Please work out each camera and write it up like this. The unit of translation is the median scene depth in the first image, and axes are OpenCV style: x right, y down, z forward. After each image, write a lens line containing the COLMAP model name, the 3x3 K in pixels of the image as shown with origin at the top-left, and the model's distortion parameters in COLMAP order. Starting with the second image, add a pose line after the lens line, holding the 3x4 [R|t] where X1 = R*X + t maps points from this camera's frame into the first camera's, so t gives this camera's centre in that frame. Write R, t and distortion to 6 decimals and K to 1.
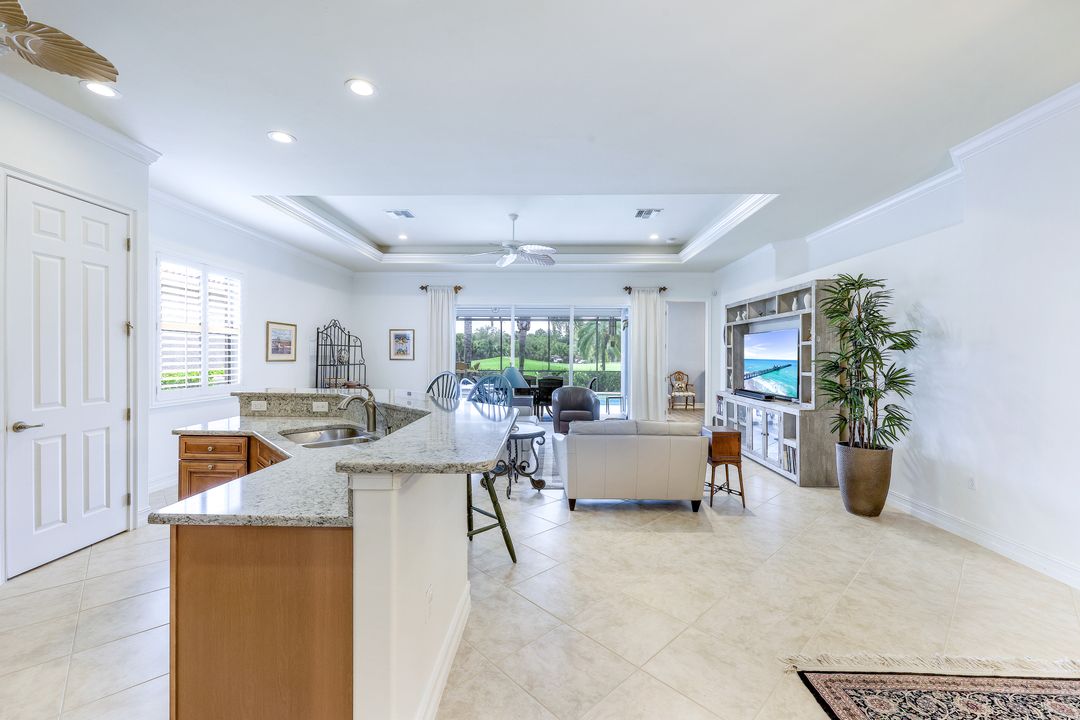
lens RADIAL K [[442.2, 0, 544.2], [0, 442.2, 360.2], [0, 0, 1]] dist [-0.004451, 0.001025]
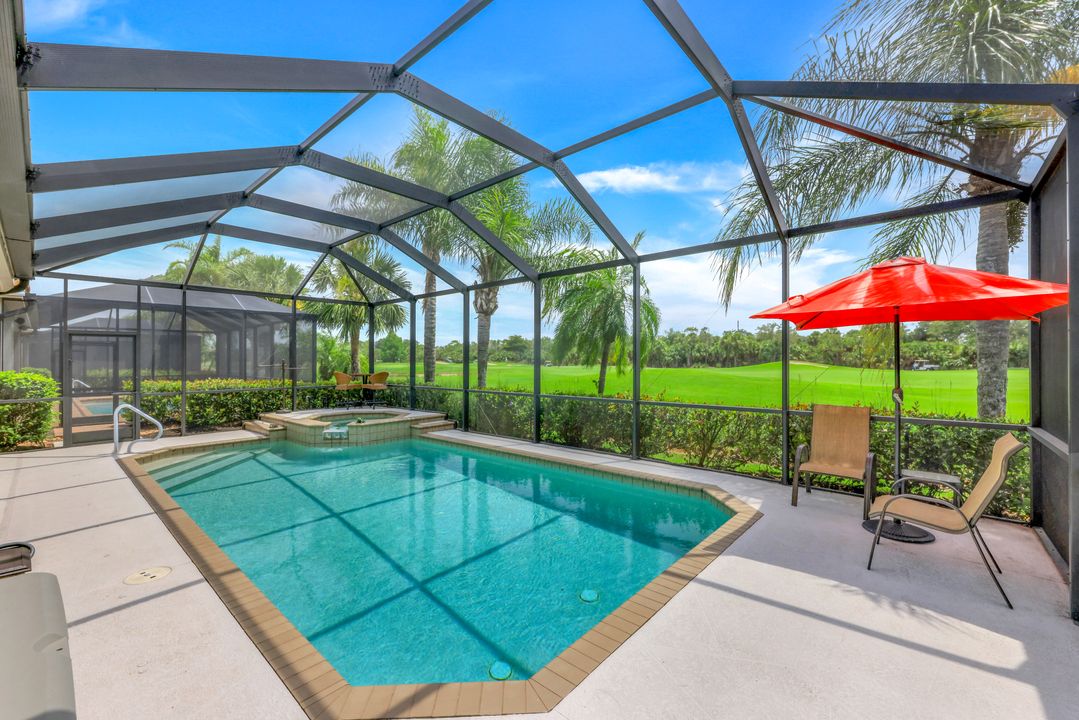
lens RADIAL K [[440.3, 0, 543.2], [0, 440.3, 360.5], [0, 0, 1]] dist [0.002521, 0.000131]
pose [[0.769361, -0.003519, -0.638804, 1.194299], [-0.002725, 0.999958, -0.008790, -0.012169], [0.638808, 0.008504, 0.769319, 2.084530]]
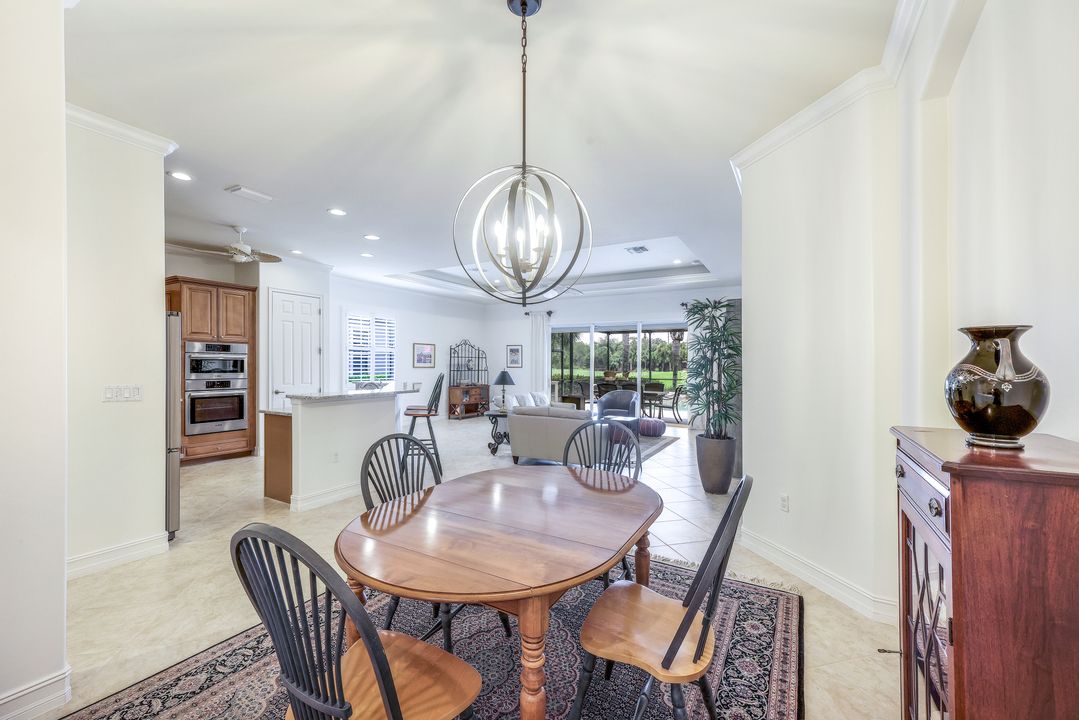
lens RADIAL K [[441.8, 0, 544.2], [0, 441.8, 366.9], [0, 0, 1]] dist [-0.004451, 0.001025]
pose [[0.879663, 0.002971, -0.475588, 0.577279], [-0.006344, 0.999965, -0.005488, 0.006010], [0.475555, 0.007845, 0.879651, -0.205115]]
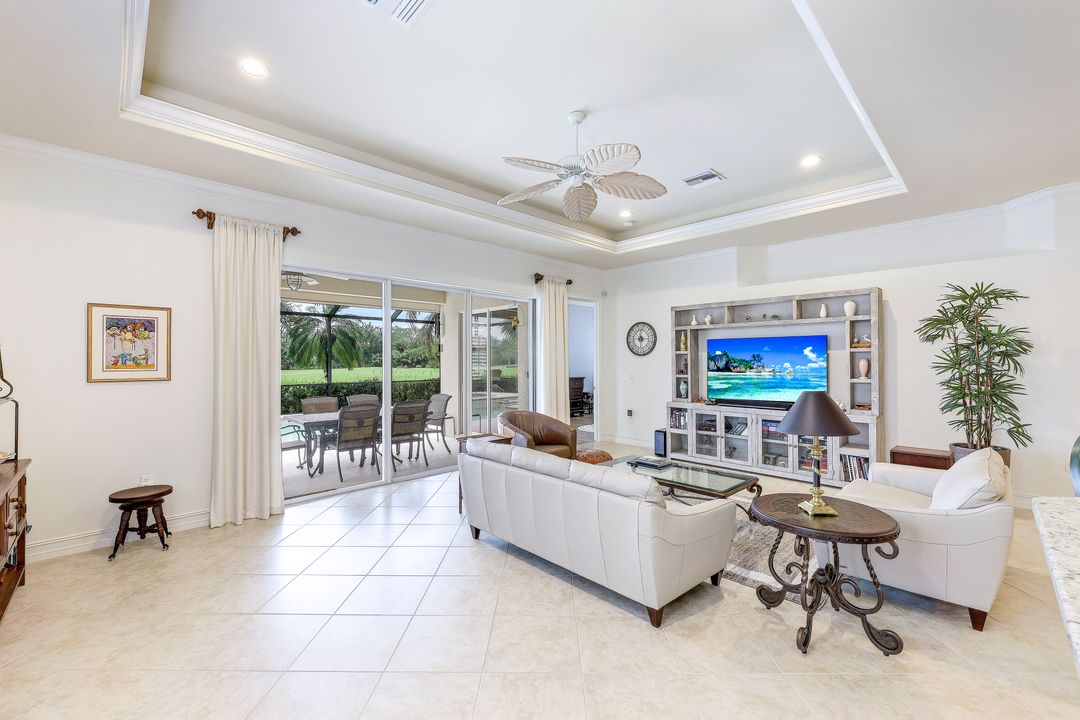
lens RADIAL K [[442.2, 0, 546.0], [0, 442.2, 356.6], [0, 0, 1]] dist [-0.004451, 0.001025]
pose [[0.699518, -0.001854, 0.714613, -0.498845], [0.016123, 0.999783, -0.013188, -0.016904], [-0.714433, 0.020747, 0.699396, 0.650572]]
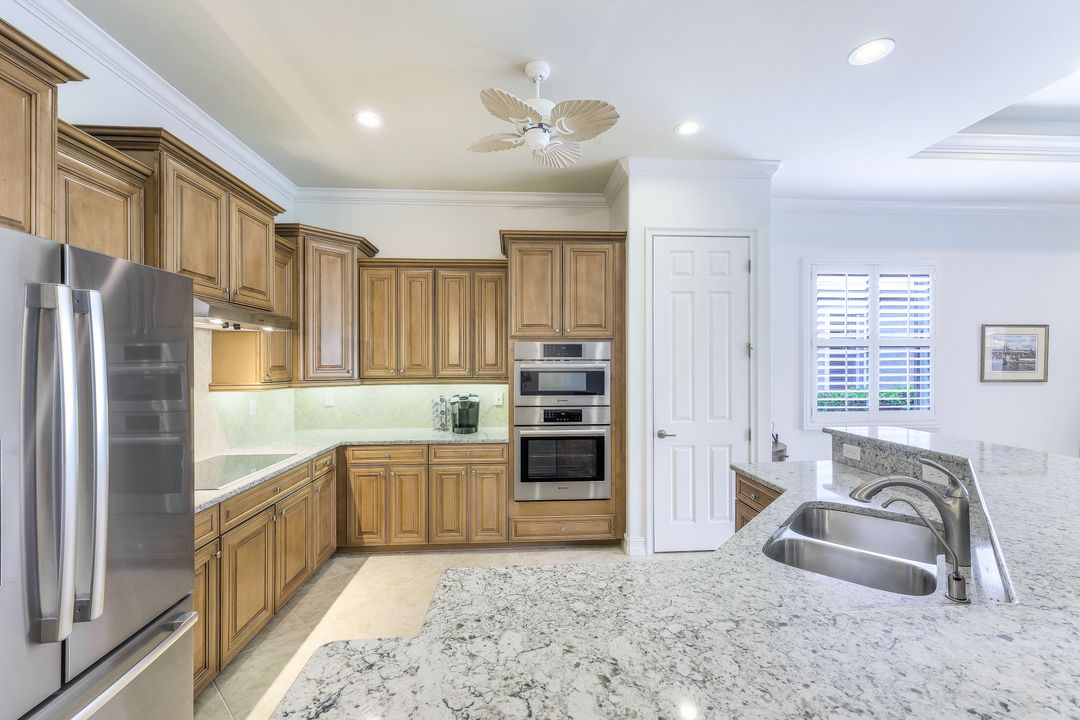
lens RADIAL K [[442.2, 0, 539.1], [0, 442.2, 367.8], [0, 0, 1]] dist [-0.004451, 0.001025]
pose [[0.083166, 0.004680, -0.996525, 0.010702], [-0.006744, 0.999969, 0.004133, -0.017848], [0.996513, 0.006376, 0.083195, 0.244648]]
